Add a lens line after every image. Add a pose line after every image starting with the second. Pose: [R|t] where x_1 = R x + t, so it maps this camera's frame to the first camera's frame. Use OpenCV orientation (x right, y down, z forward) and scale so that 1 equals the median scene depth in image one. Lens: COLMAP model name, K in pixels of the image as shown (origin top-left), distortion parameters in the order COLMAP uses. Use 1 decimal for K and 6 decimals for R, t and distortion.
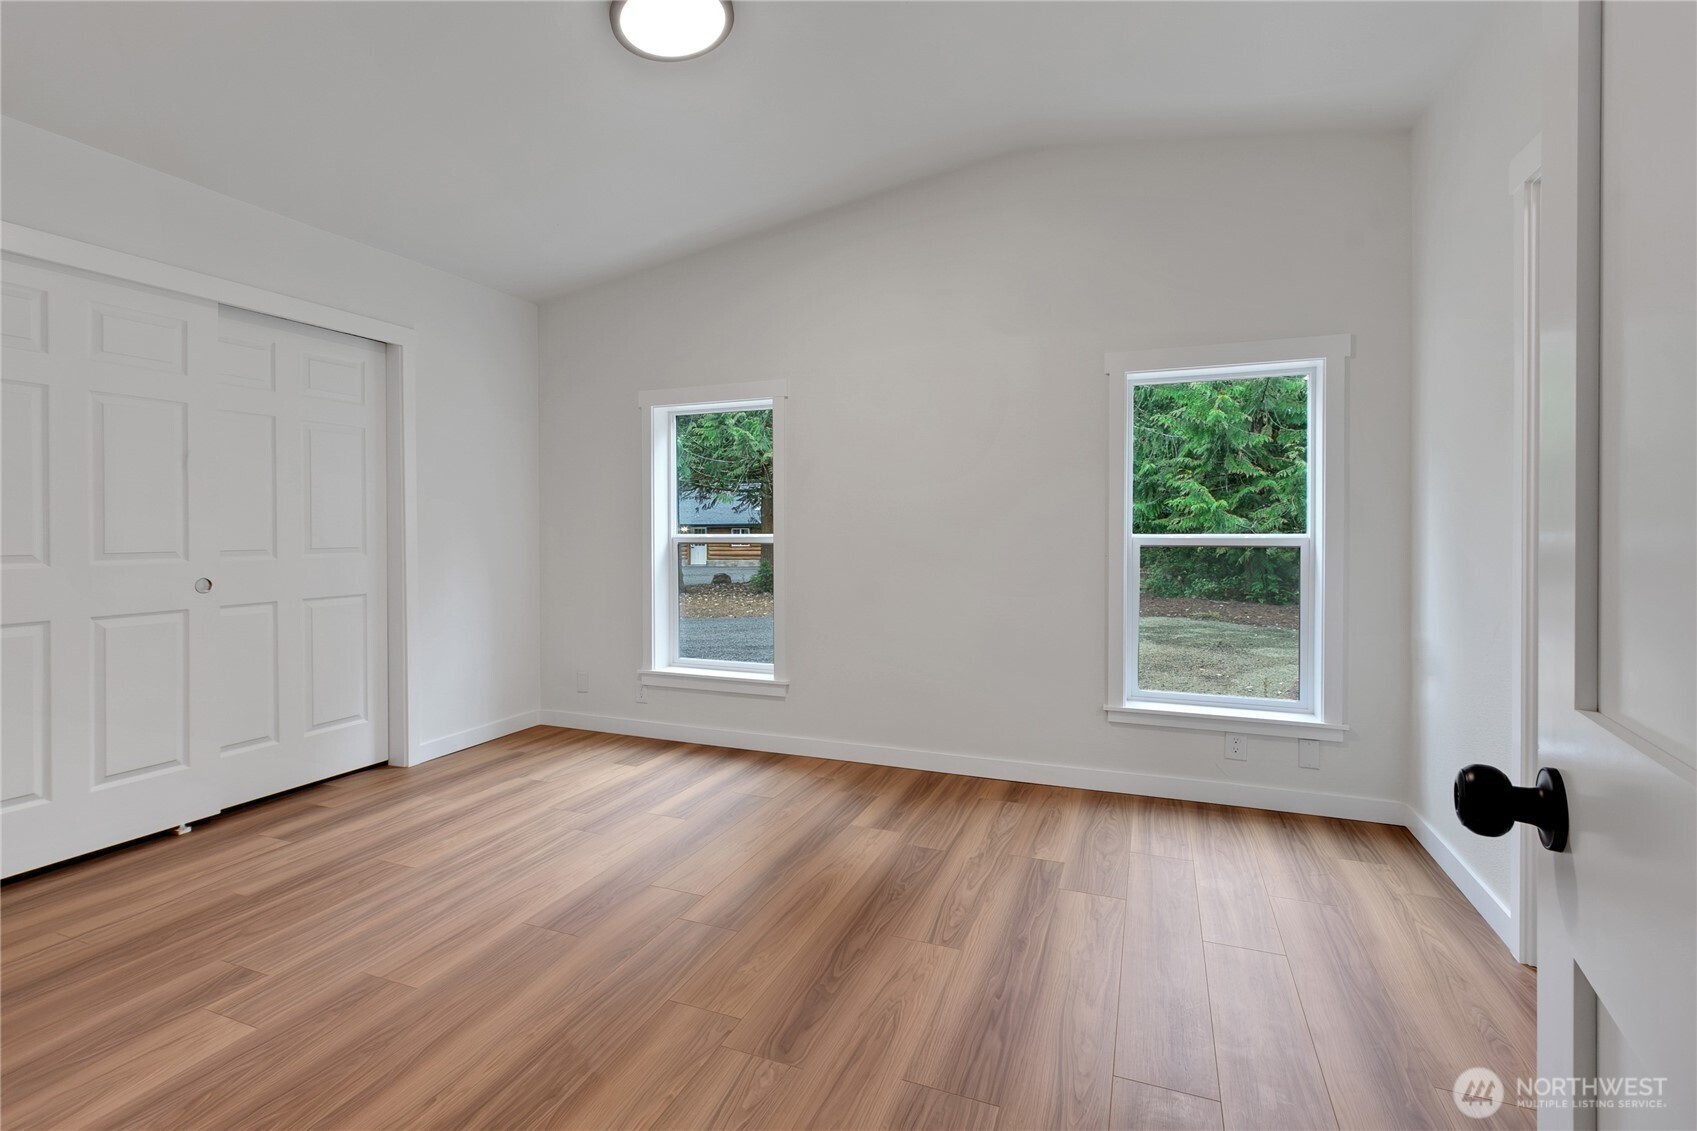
lens RADIAL K [[780.5, 0, 851.8], [0, 780.5, 532.2], [0, 0, 1]] dist [0.001026, -0.000213]
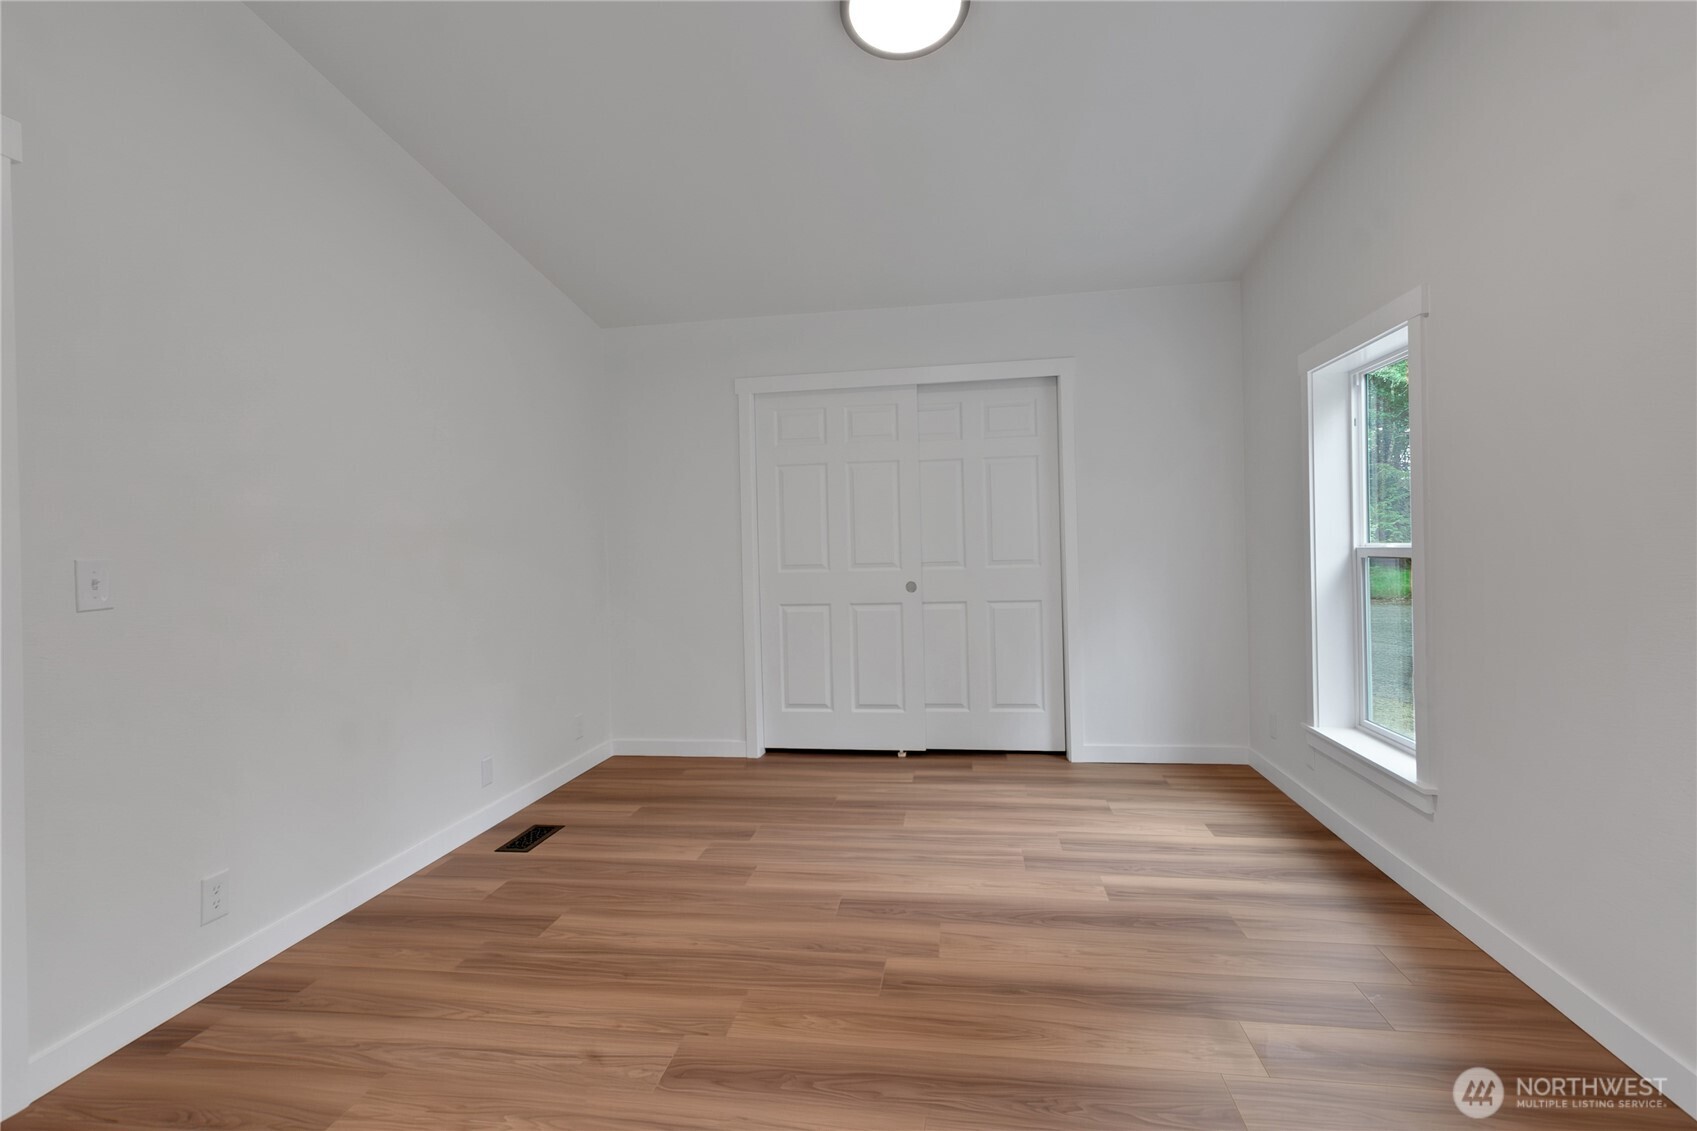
lens RADIAL K [[795.6, 0, 852.6], [0, 795.6, 541.2], [0, 0, 1]] dist [0.001993, -0.000036]
pose [[0.211848, -0.012046, -0.977228, 0.574957], [0.021502, 0.999739, -0.007662, -0.005702], [0.977066, -0.019389, 0.212052, 0.600511]]
